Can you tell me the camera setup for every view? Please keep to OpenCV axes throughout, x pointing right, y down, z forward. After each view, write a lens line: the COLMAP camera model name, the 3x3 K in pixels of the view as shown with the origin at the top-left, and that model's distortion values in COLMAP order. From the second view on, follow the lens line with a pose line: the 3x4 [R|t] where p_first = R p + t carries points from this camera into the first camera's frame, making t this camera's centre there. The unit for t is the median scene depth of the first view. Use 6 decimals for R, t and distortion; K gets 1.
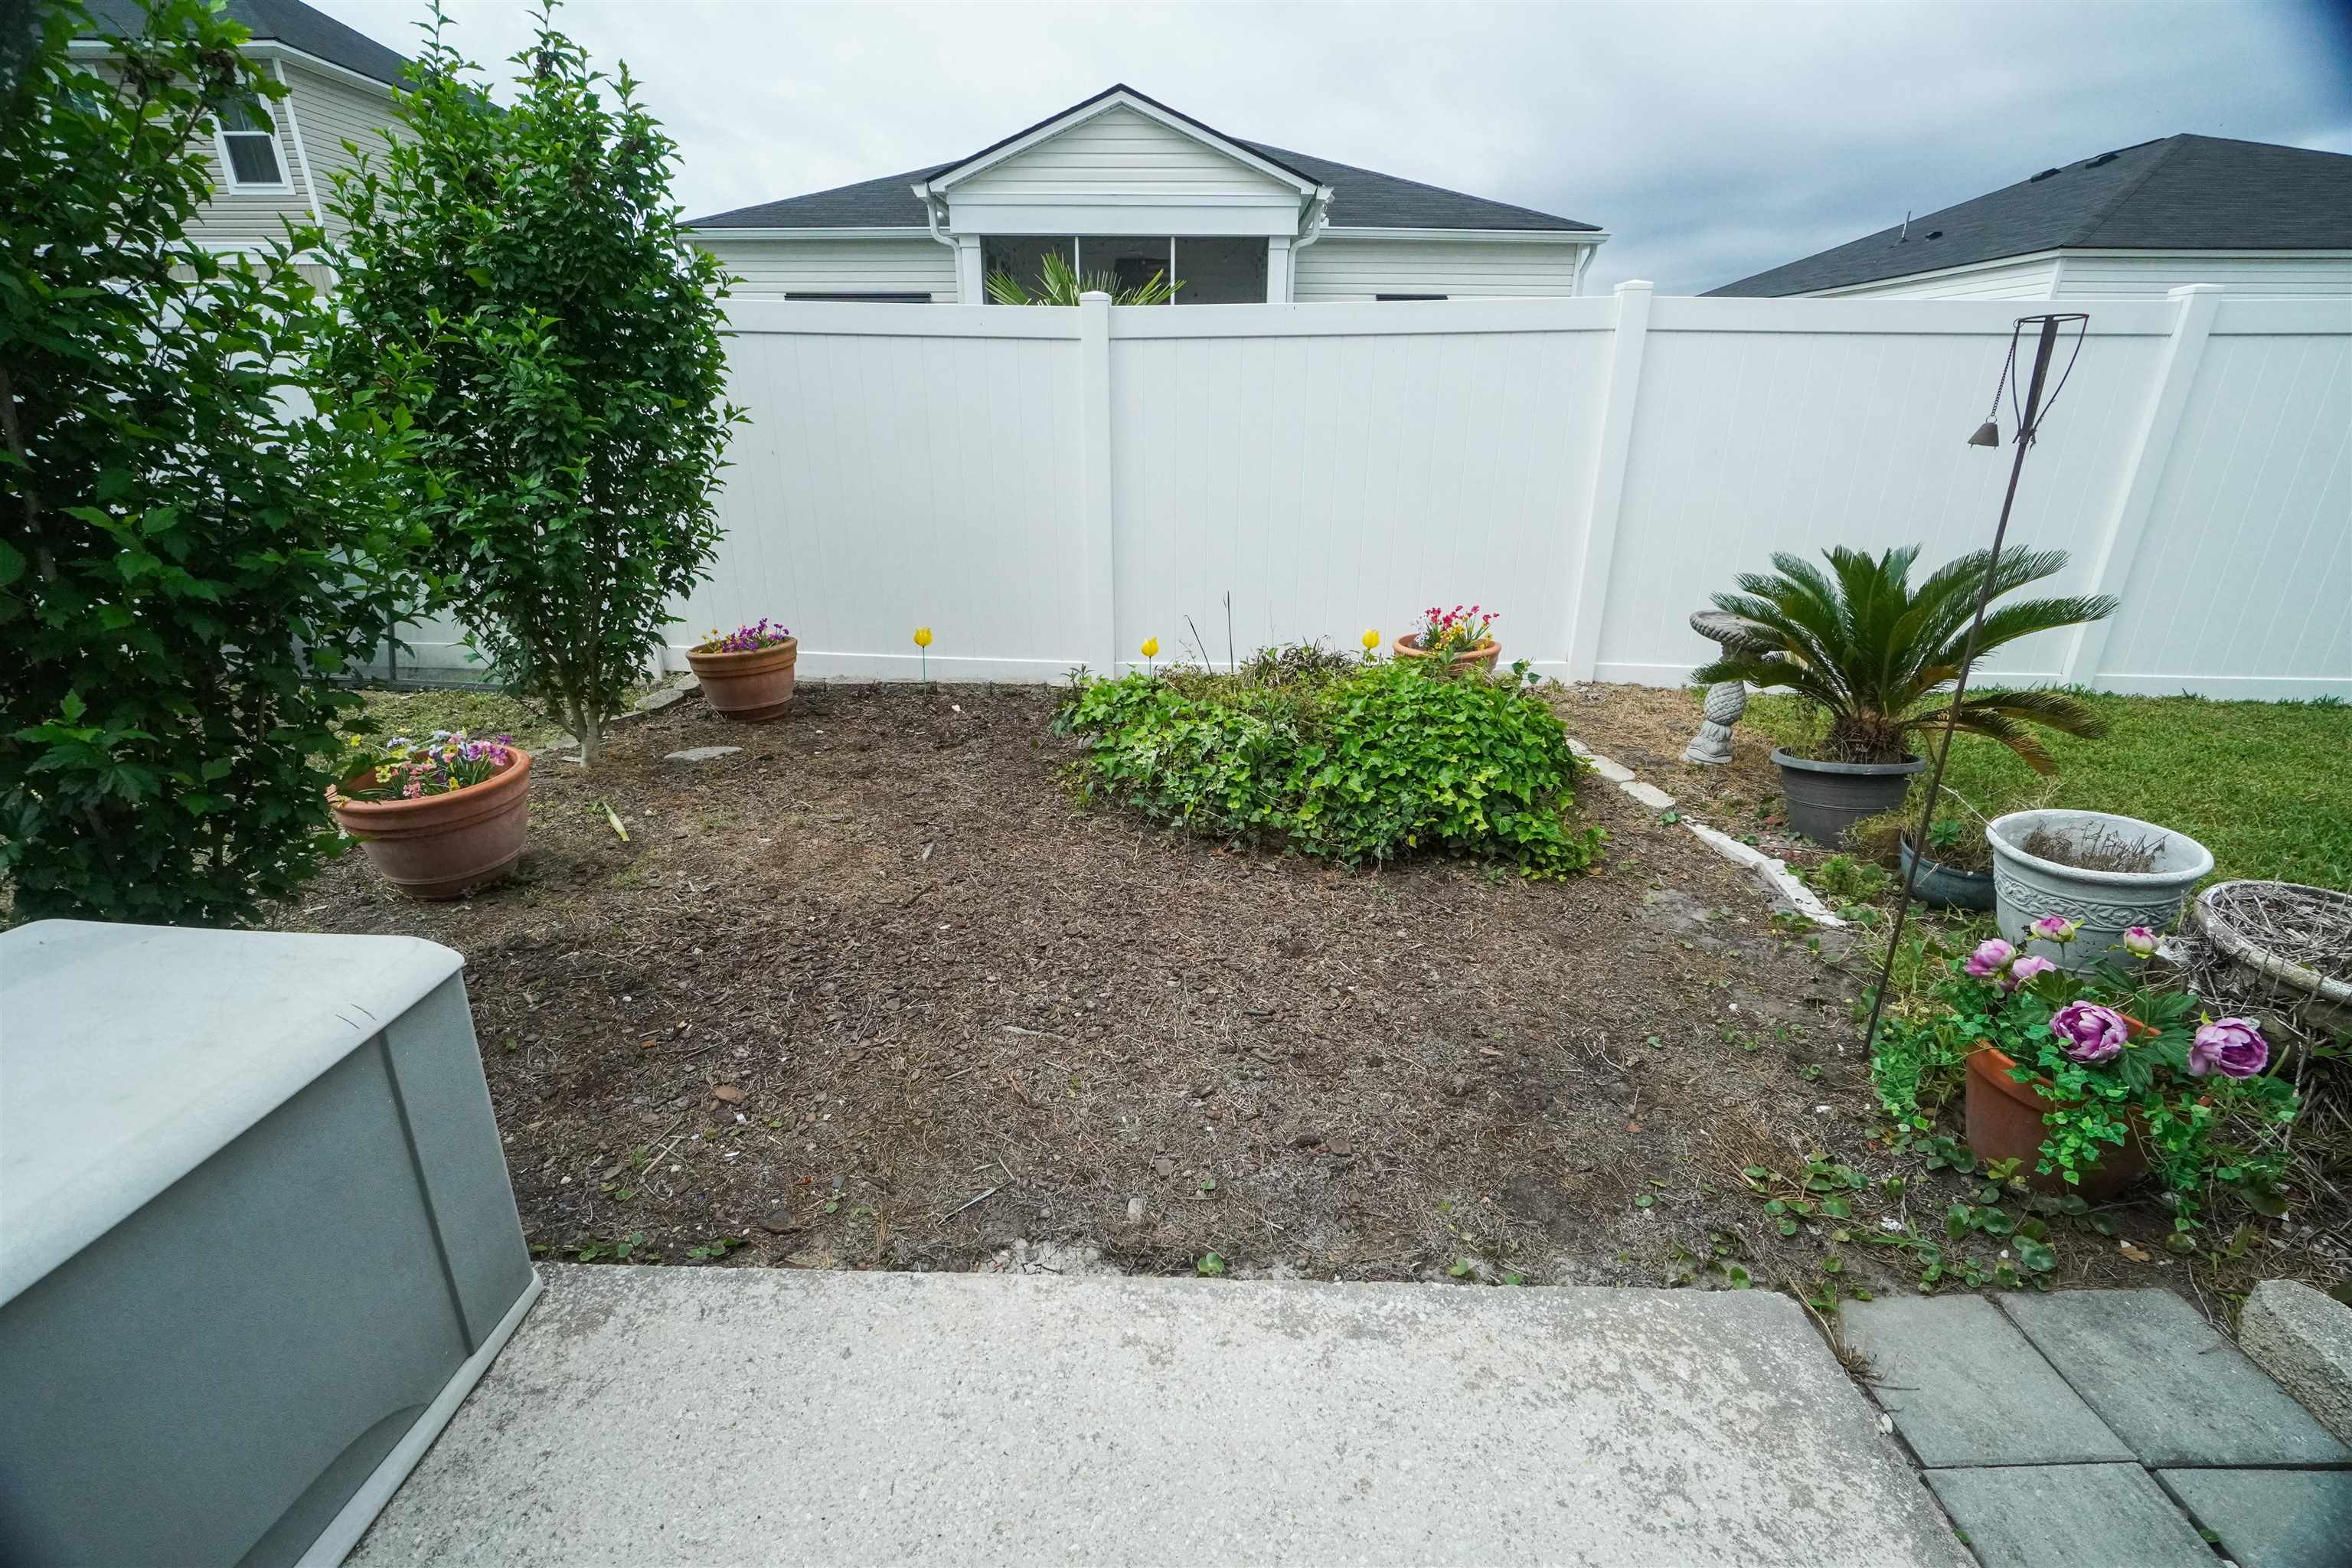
lens RADIAL K [[1005.3, 0, 1182.1], [0, 1005.3, 782.6], [0, 0, 1]] dist [-0.013960, 0.004734]
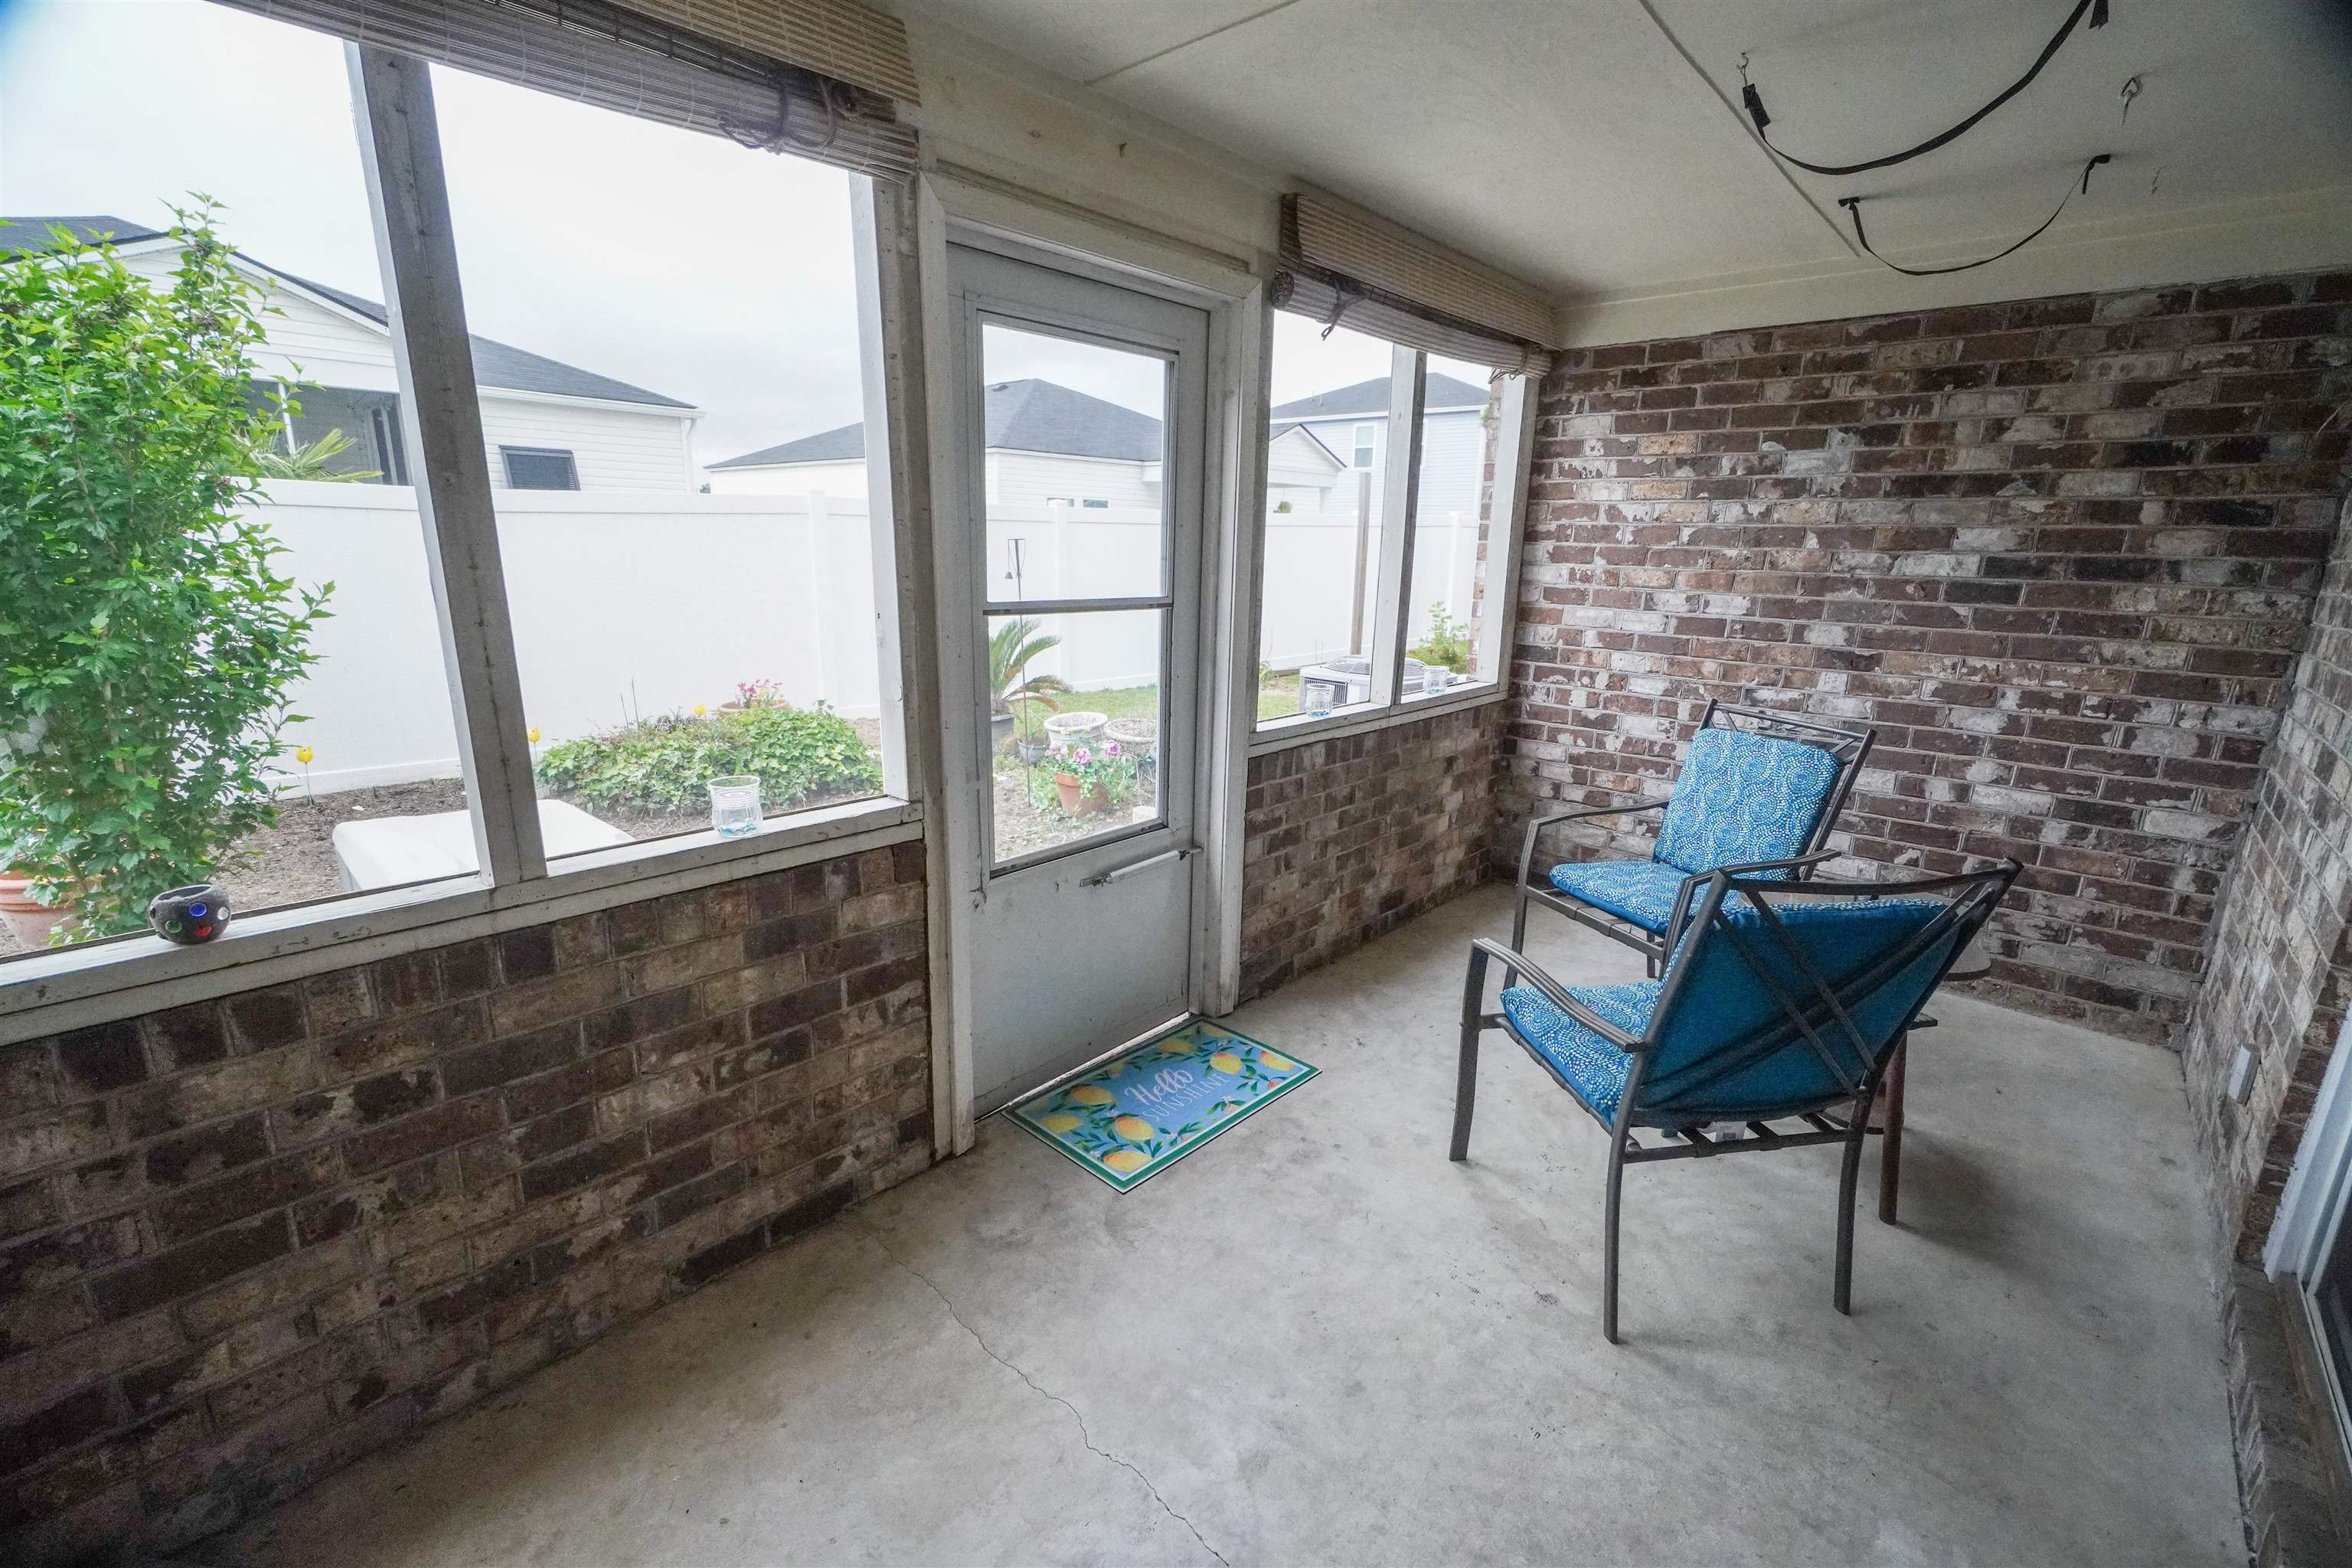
lens RADIAL K [[1005.3, 0, 1178.2], [0, 1005.3, 784.6], [0, 0, 1]] dist [-0.013960, 0.004734]
pose [[0.669305, -0.172088, 0.722784, -0.658984], [0.254489, 0.967061, -0.005411, 0.233169], [-0.698045, 0.187562, 0.691053, -0.763304]]
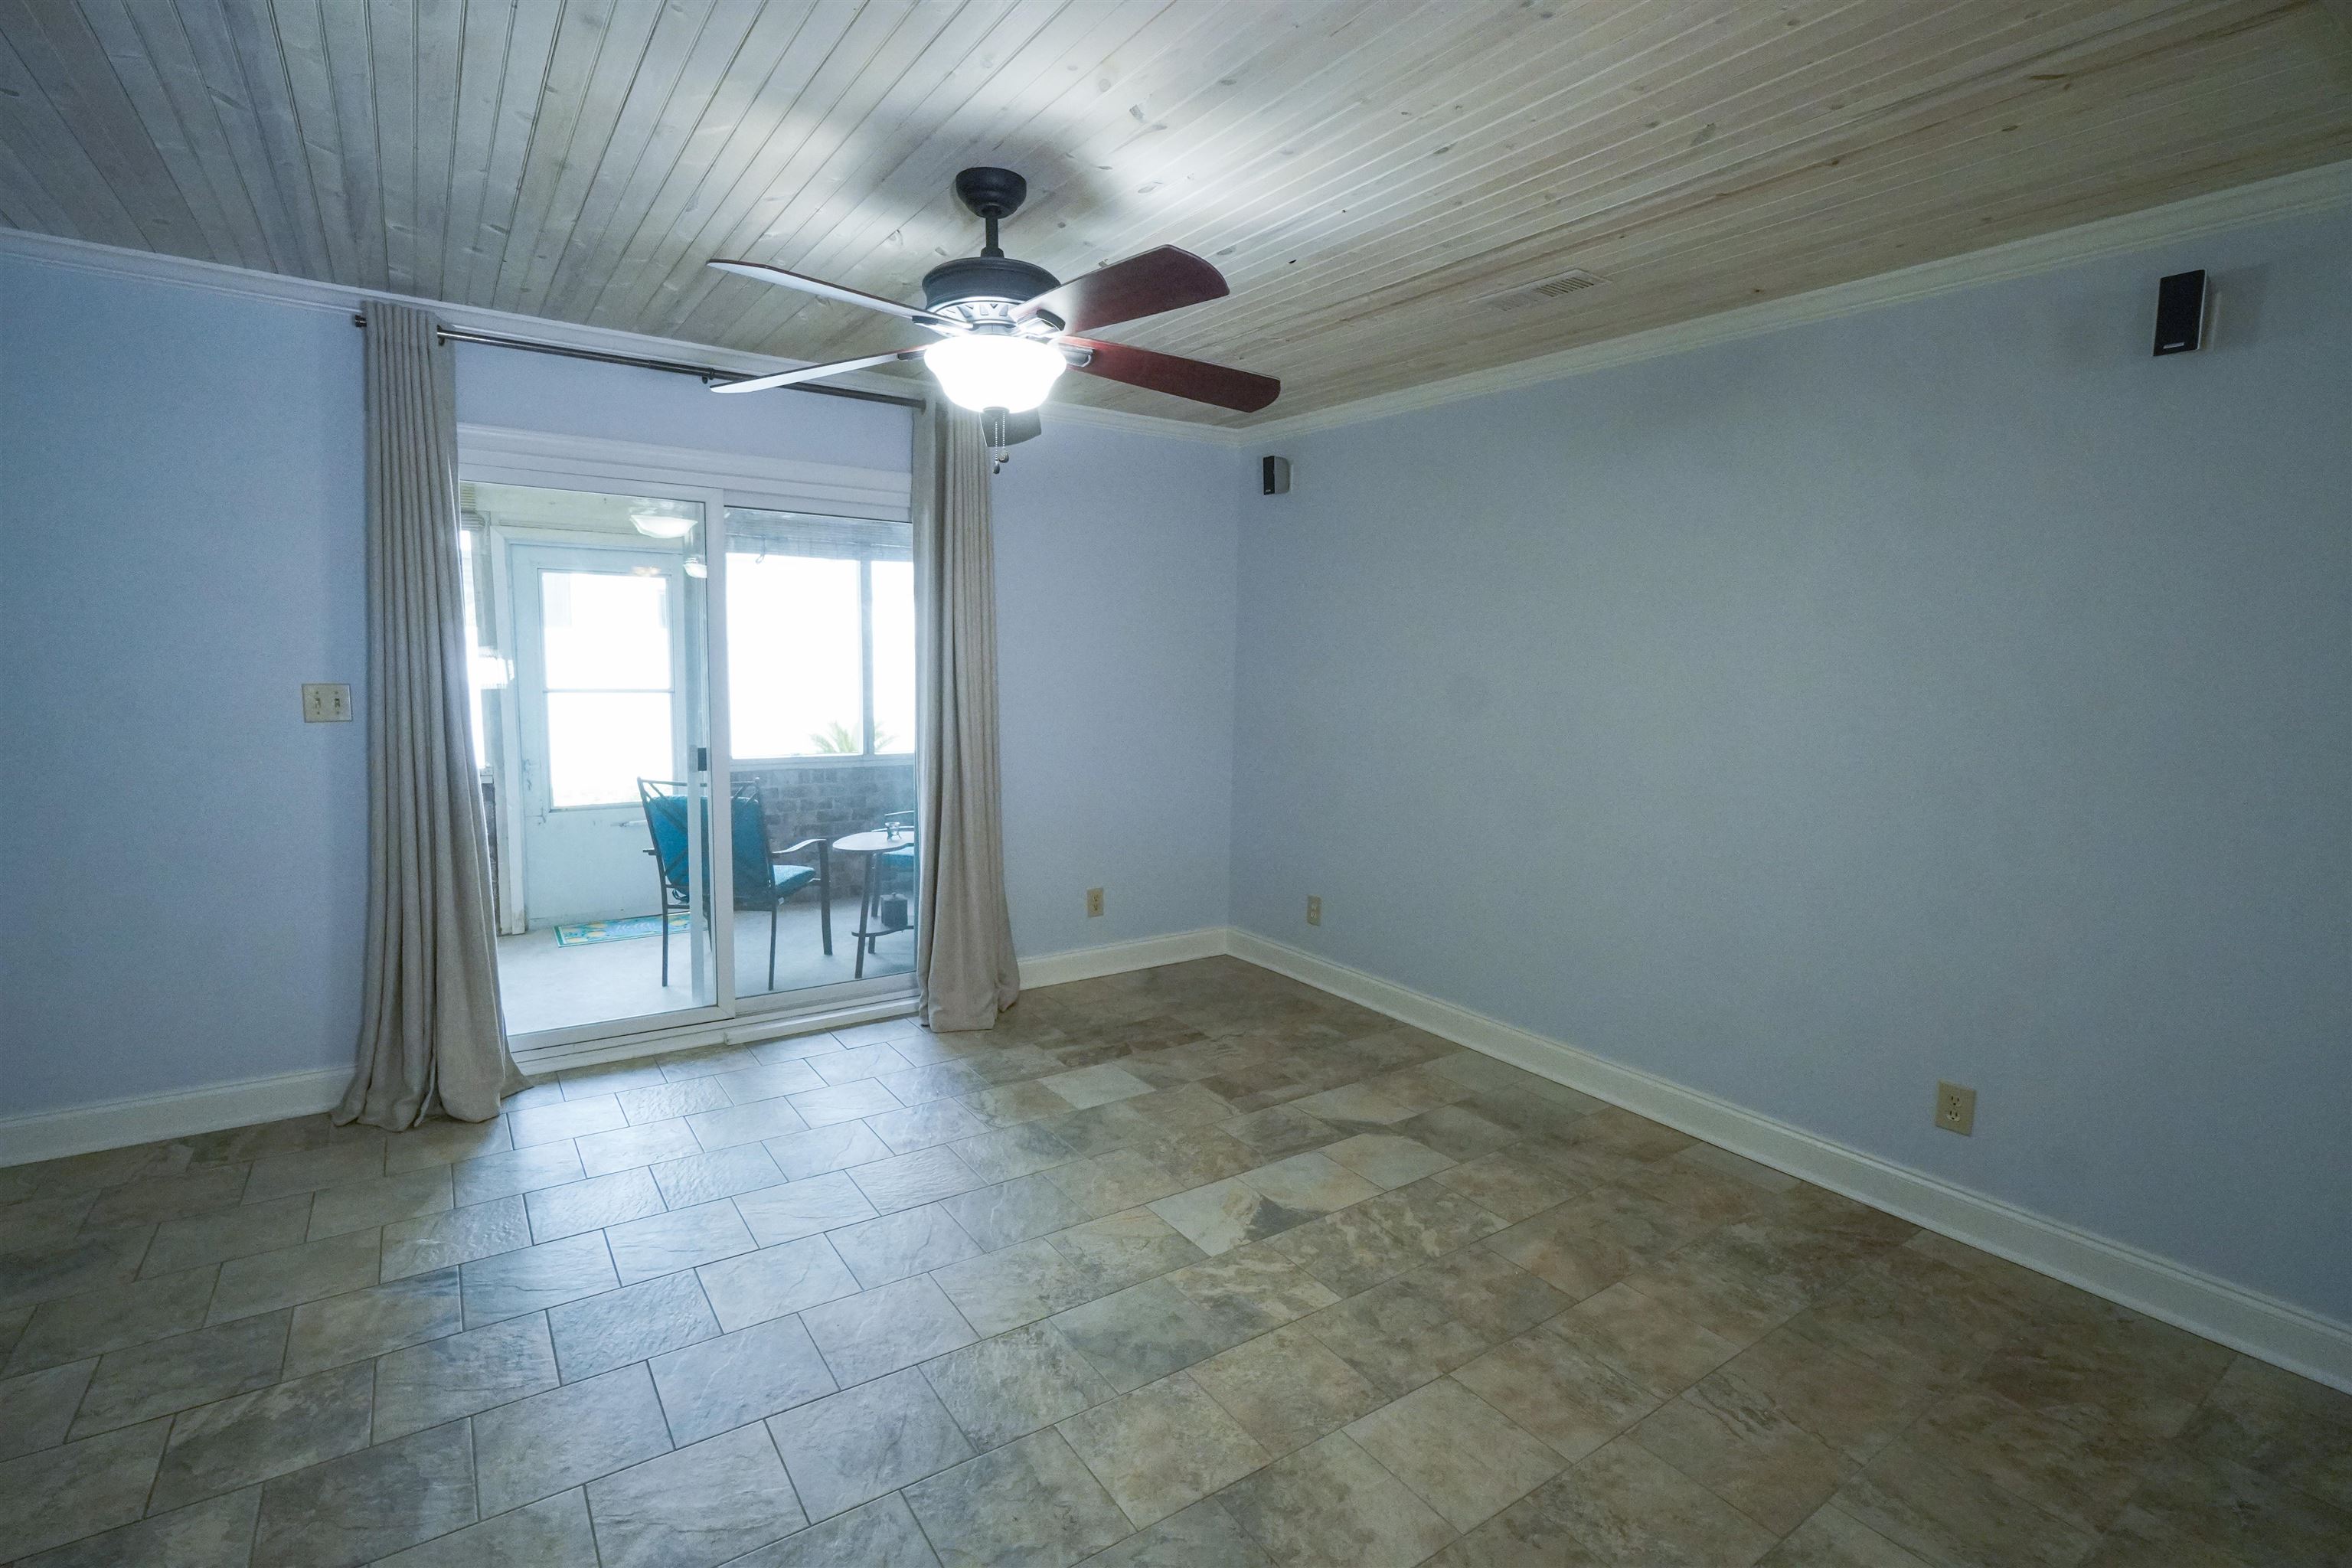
lens RADIAL K [[1097.5, 0, 1170.7], [0, 1097.5, 783.8], [0, 0, 1]] dist [-0.007487, 0.000953]
pose [[0.820027, -0.058401, 0.569337, -0.399794], [0.193996, 0.964253, -0.180505, 0.751983], [-0.538443, 0.258468, 0.802043, -2.169945]]
